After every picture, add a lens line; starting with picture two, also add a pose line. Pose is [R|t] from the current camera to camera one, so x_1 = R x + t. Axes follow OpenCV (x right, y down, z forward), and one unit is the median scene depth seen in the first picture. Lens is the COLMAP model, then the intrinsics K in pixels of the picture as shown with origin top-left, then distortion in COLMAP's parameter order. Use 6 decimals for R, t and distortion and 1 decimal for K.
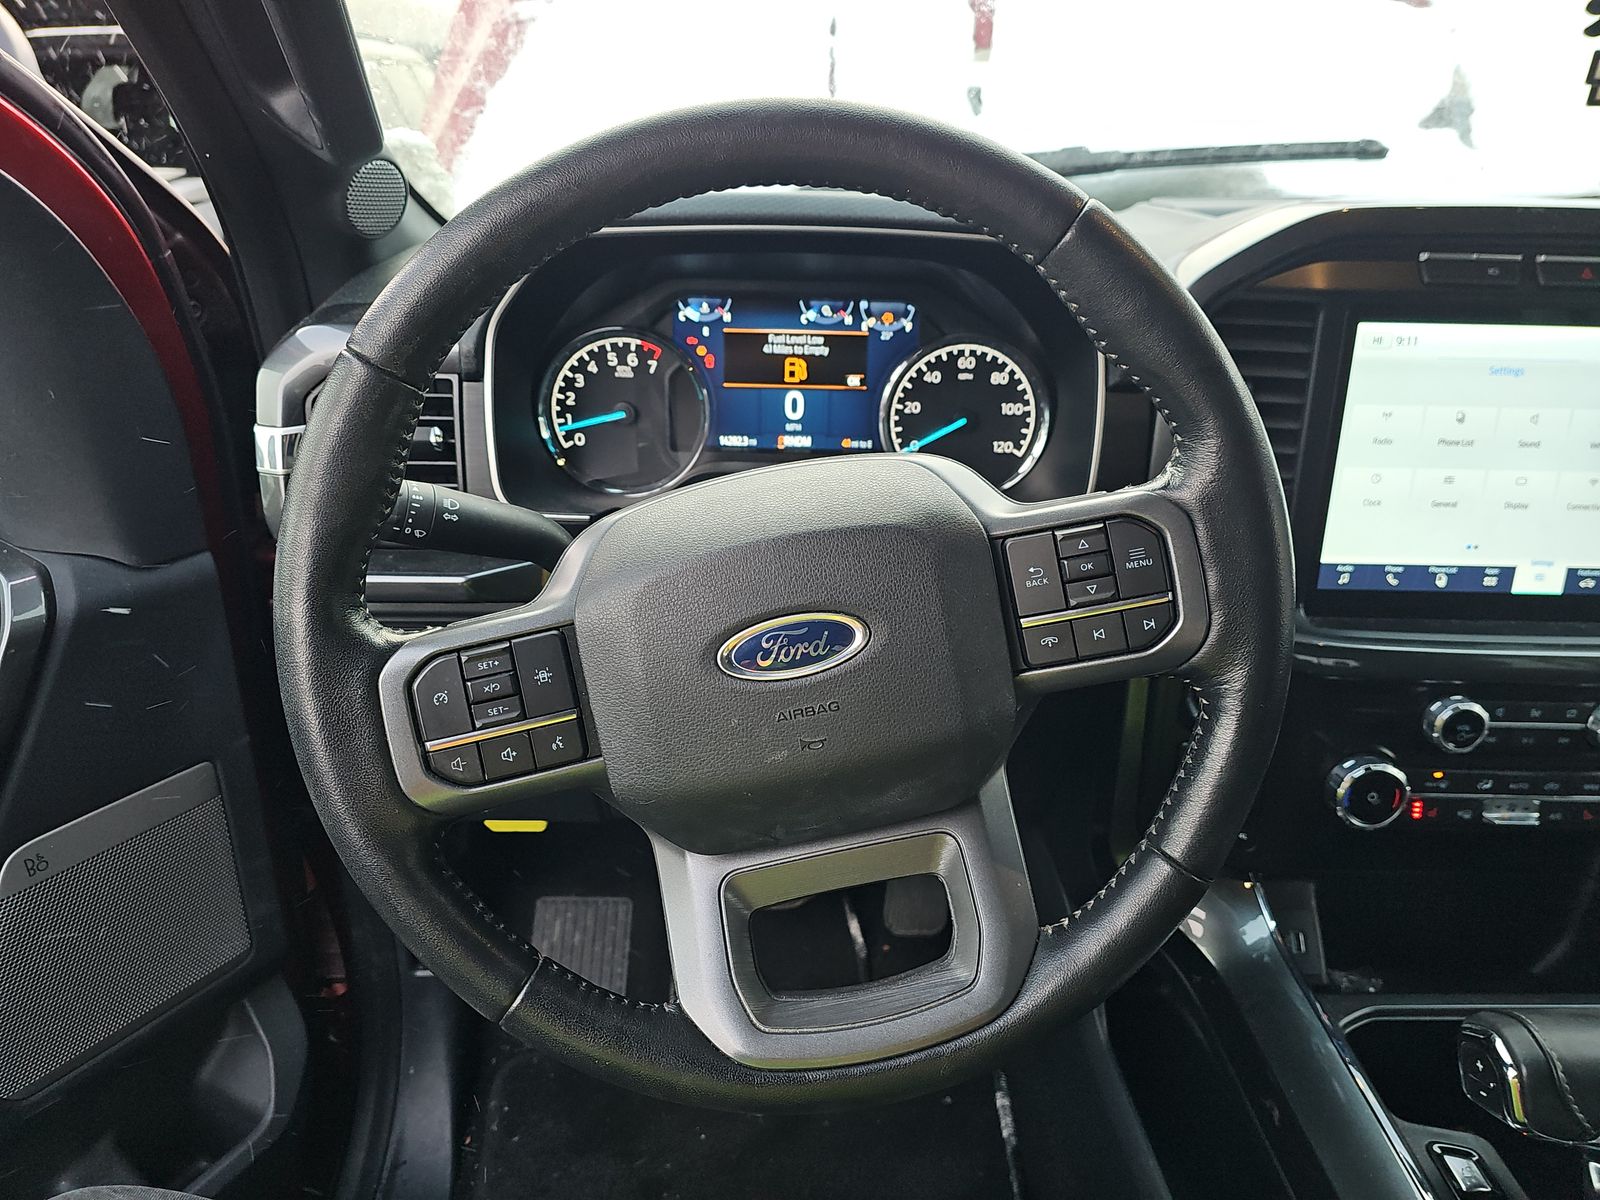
lens RADIAL K [[1081.1, 0, 801.6], [0, 1081.1, 601.2], [0, 0, 1]] dist [0.035870, -0.014707]
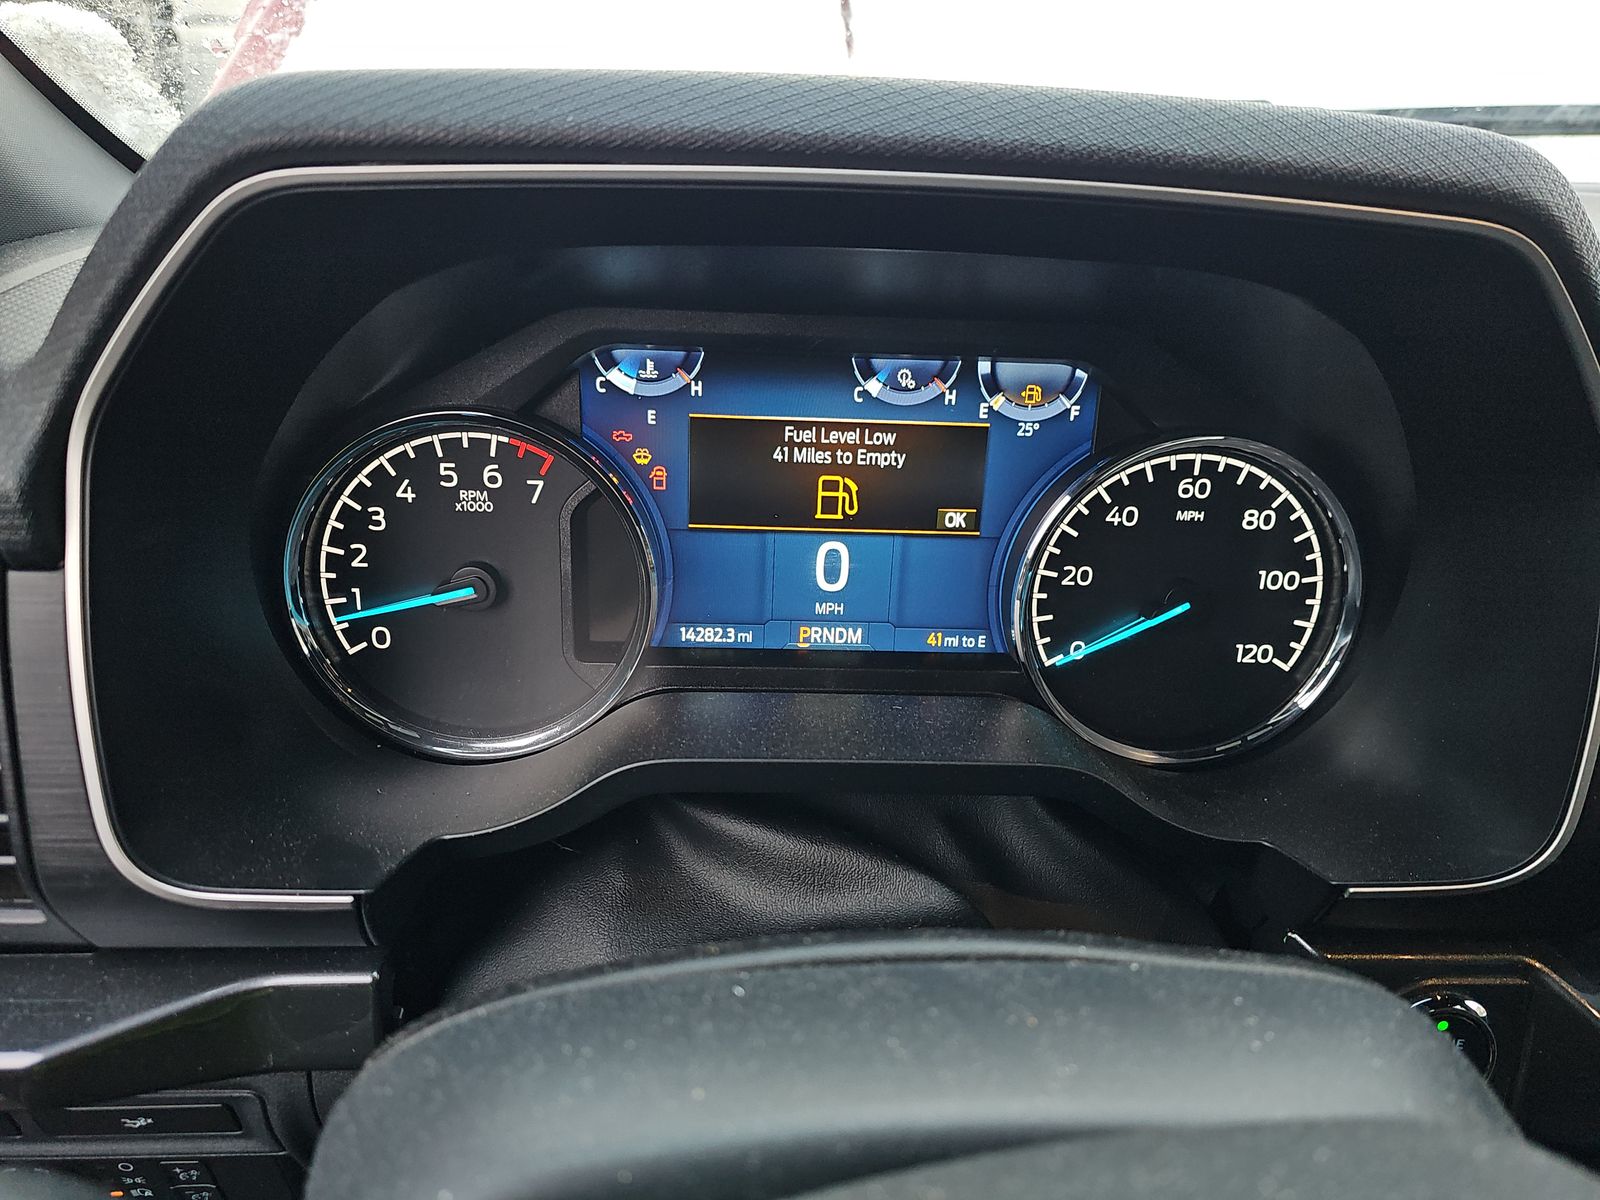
lens RADIAL K [[1081.1, 0, 799.8], [0, 1081.1, 598.4], [0, 0, 1]] dist [0.035870, -0.014707]
pose [[0.998471, 0.001456, 0.055253, -0.049282], [-0.000646, 0.999892, -0.014673, -0.162699], [-0.055269, 0.014615, 0.998365, 0.524249]]
